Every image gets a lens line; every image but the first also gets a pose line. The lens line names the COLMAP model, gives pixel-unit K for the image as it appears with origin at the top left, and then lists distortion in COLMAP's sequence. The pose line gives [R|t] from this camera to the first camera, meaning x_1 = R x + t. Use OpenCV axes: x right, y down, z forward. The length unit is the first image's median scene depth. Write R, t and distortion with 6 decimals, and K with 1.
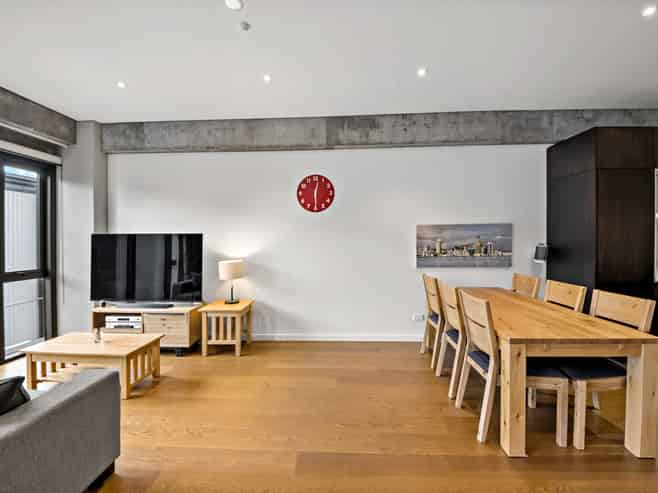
lens RADIAL K [[279.6, 0, 329.0], [0, 279.6, 246.5], [0, 0, 1]] dist [-0.000502, -0.000076]
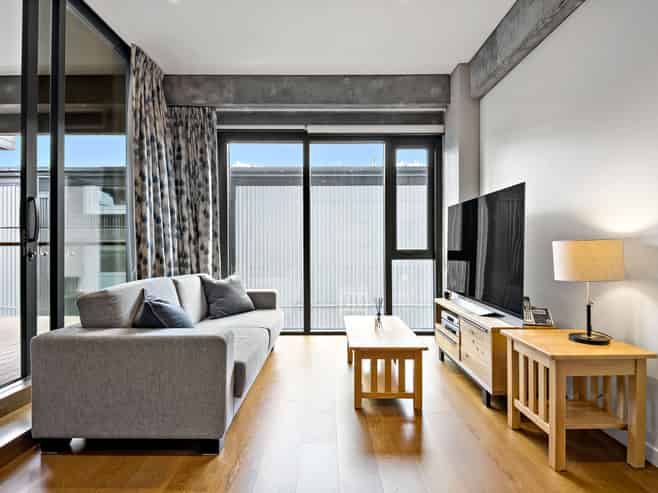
lens RADIAL K [[358.8, 0, 329.0], [0, 358.8, 246.5], [0, 0, 1]] dist [0.043392, -0.054402]
pose [[0.045187, 0.007338, -0.998952, 0.178079], [-0.015561, 0.999857, 0.006641, 0.068855], [0.998857, 0.015245, 0.045295, 0.623007]]
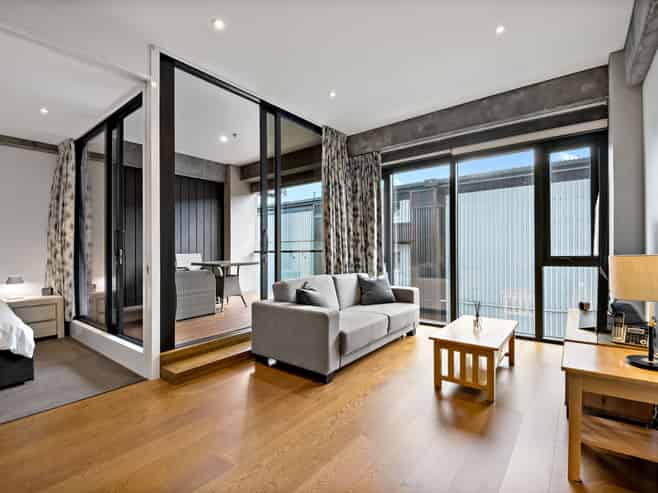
lens RADIAL K [[314.3, 0, 329.0], [0, 314.3, 246.5], [0, 0, 1]] dist [0.001863, -0.021750]
pose [[-0.588839, 0.008659, -0.808204, 0.241637], [0.003570, 0.999961, 0.008112, 0.042260], [0.808242, 0.001891, -0.588847, 0.923054]]
